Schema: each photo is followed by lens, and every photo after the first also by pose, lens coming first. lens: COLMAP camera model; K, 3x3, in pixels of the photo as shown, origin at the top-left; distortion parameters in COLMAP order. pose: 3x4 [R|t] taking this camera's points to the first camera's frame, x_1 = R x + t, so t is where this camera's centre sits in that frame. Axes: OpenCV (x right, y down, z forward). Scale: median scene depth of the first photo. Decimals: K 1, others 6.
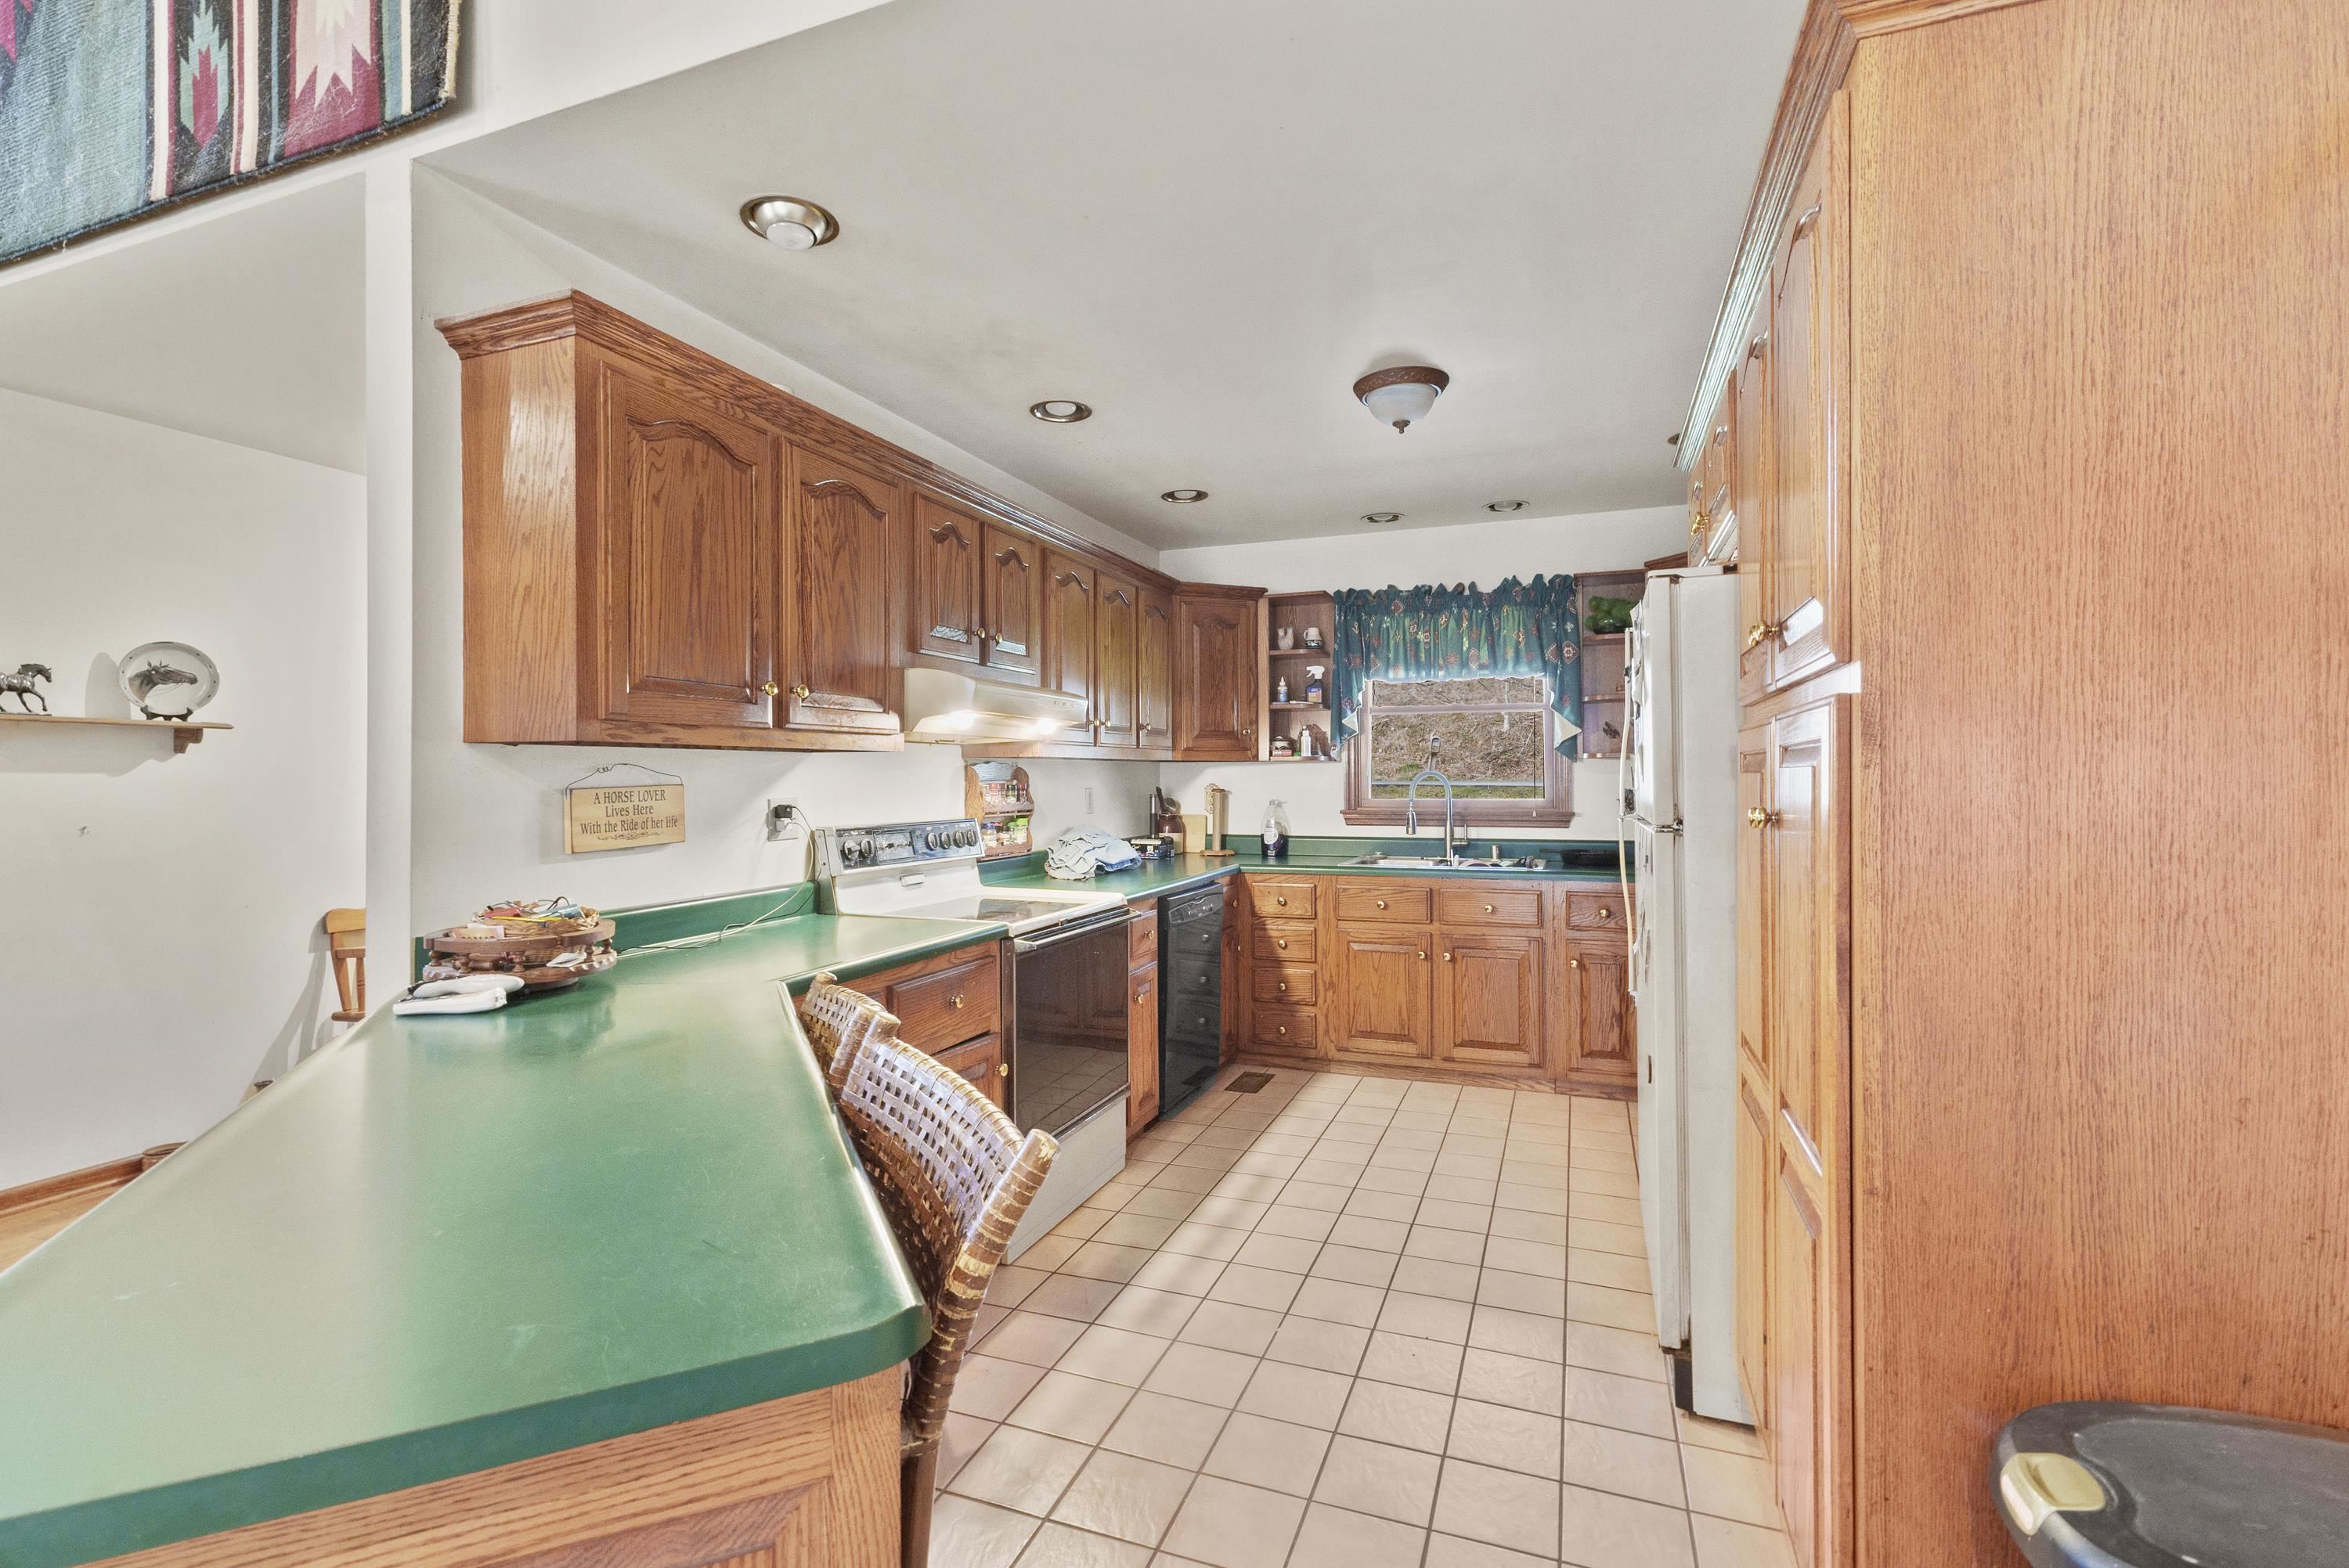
lens RADIAL K [[1050.6, 0, 1174.5], [0, 1050.6, 784.0], [0, 0, 1]] dist [0.000050, 0.000000]
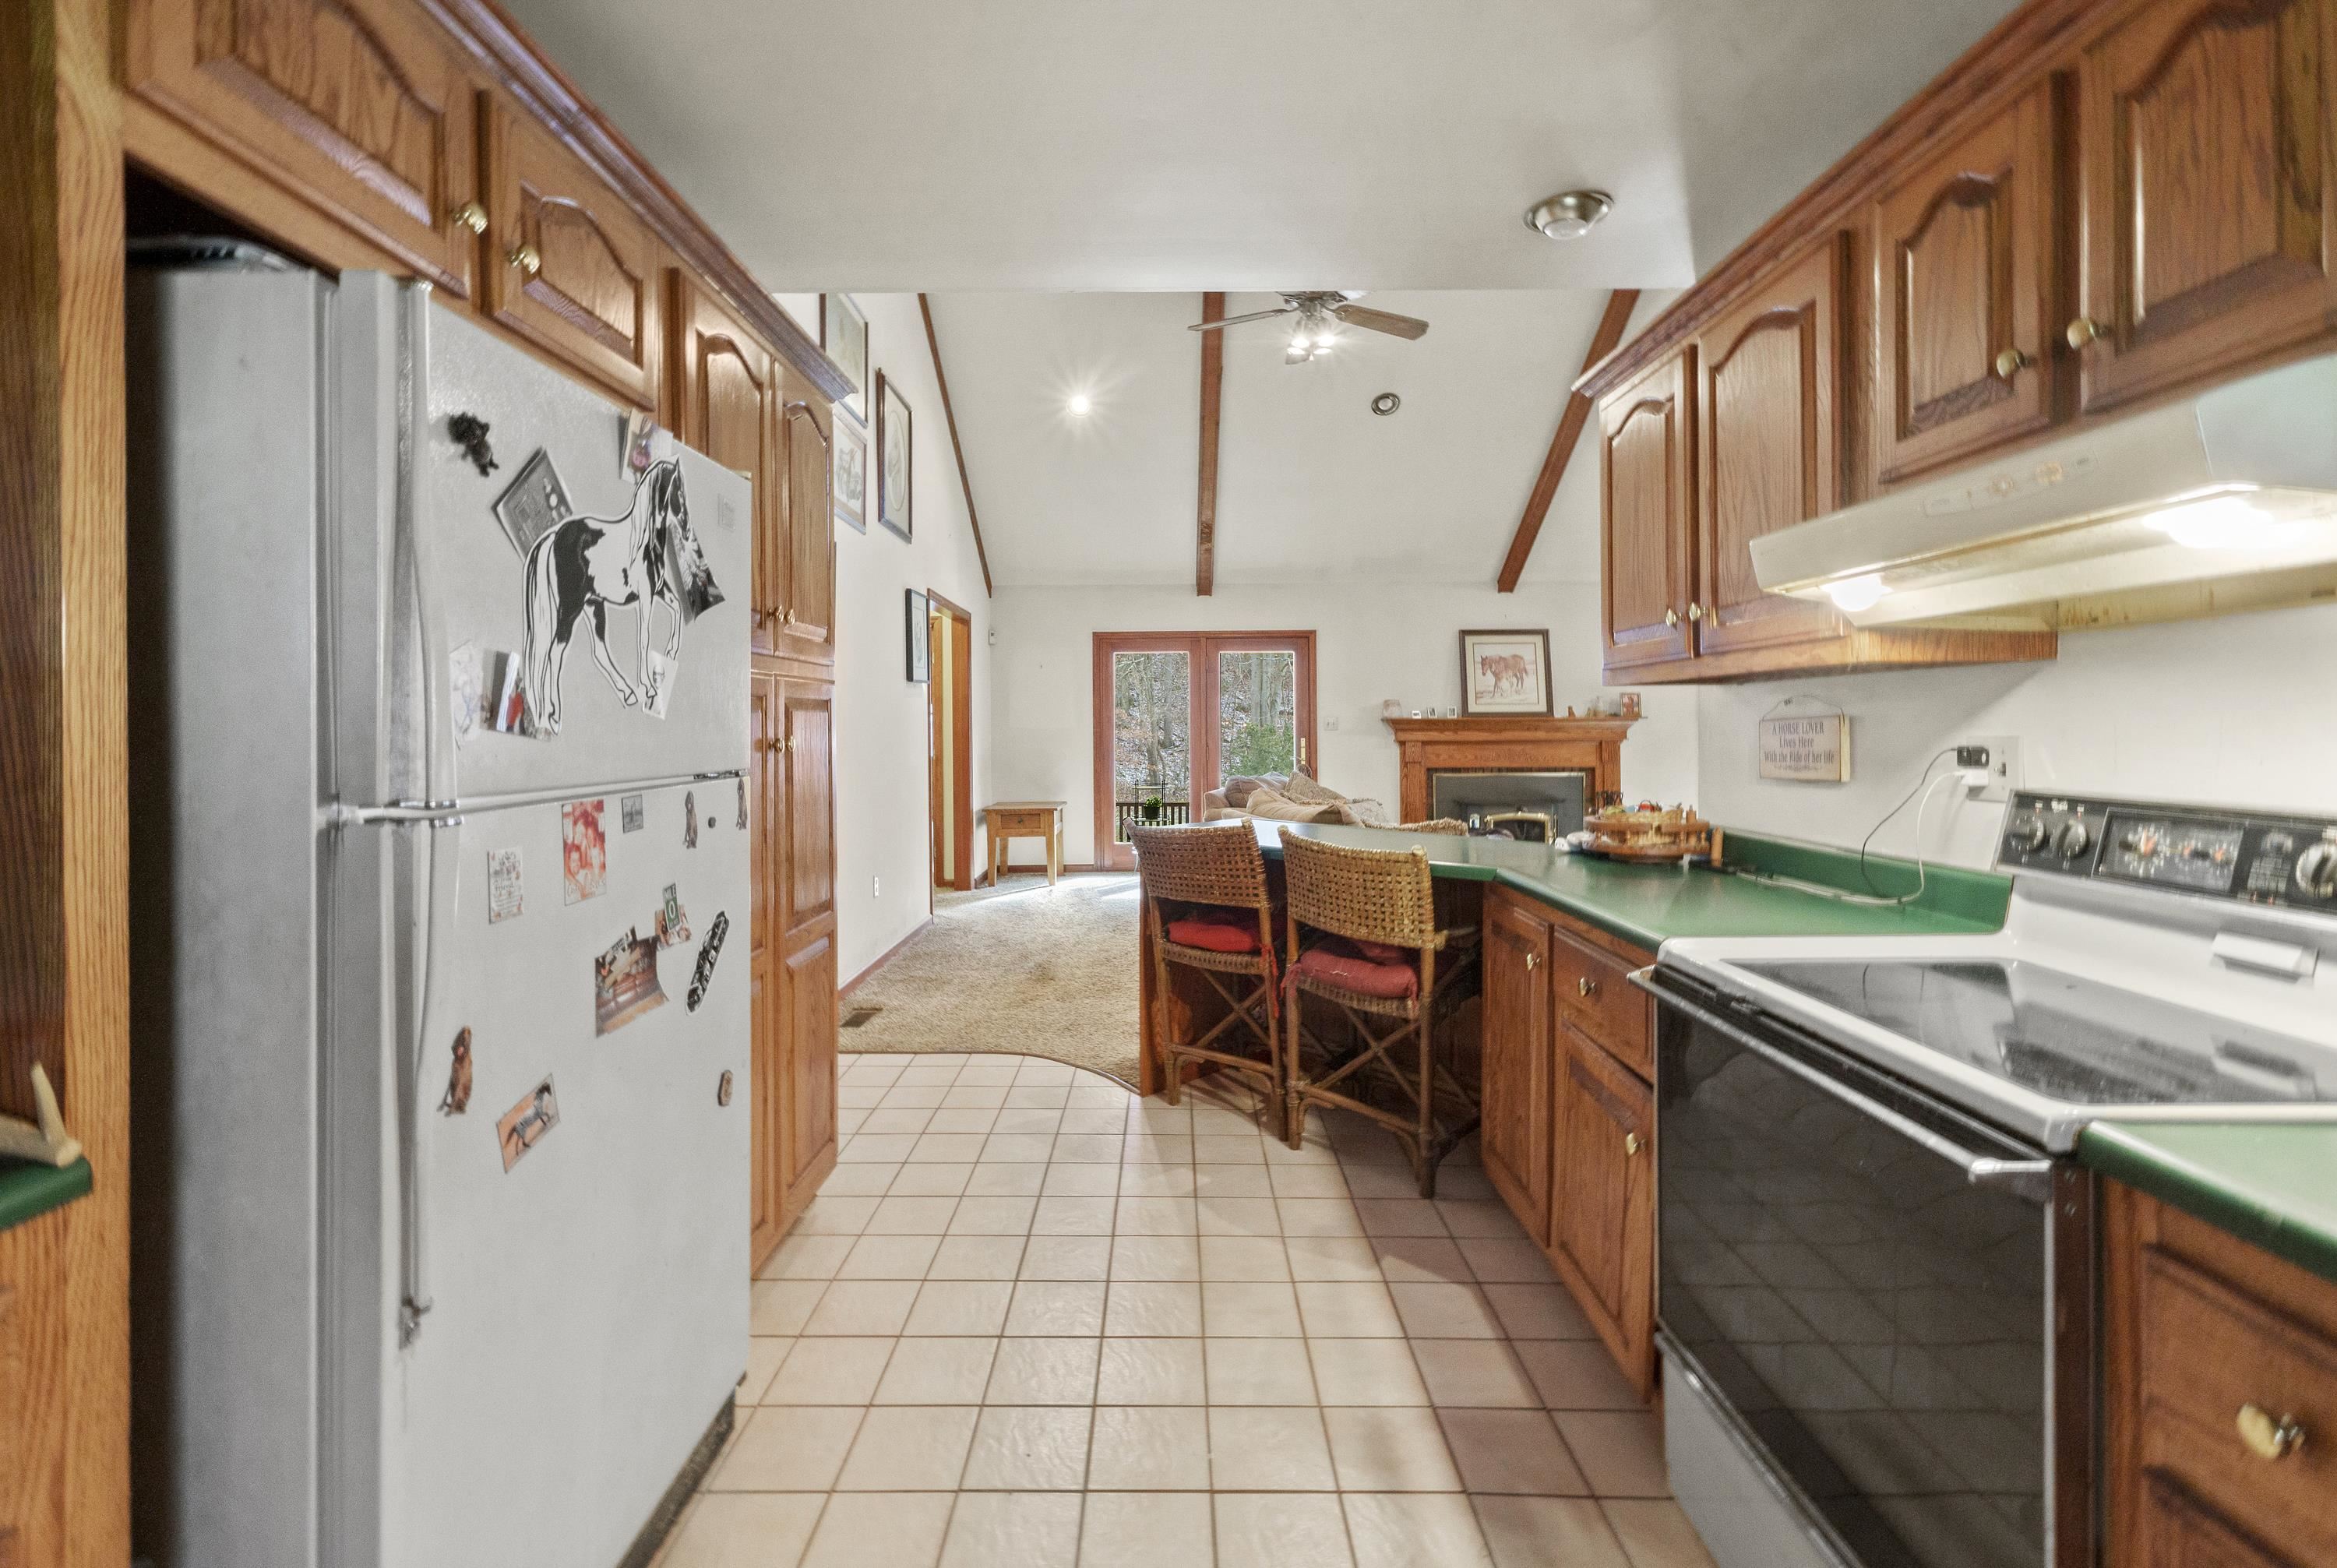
lens RADIAL K [[1008.2, 0, 1163.0], [0, 1008.2, 719.8], [0, 0, 1]] dist [0.000133, 0.000015]
pose [[-0.936768, 0.005680, -0.349905, 0.368135], [0.006713, 0.999976, -0.001742, 0.001402], [0.349887, -0.003981, -0.936784, 1.631273]]
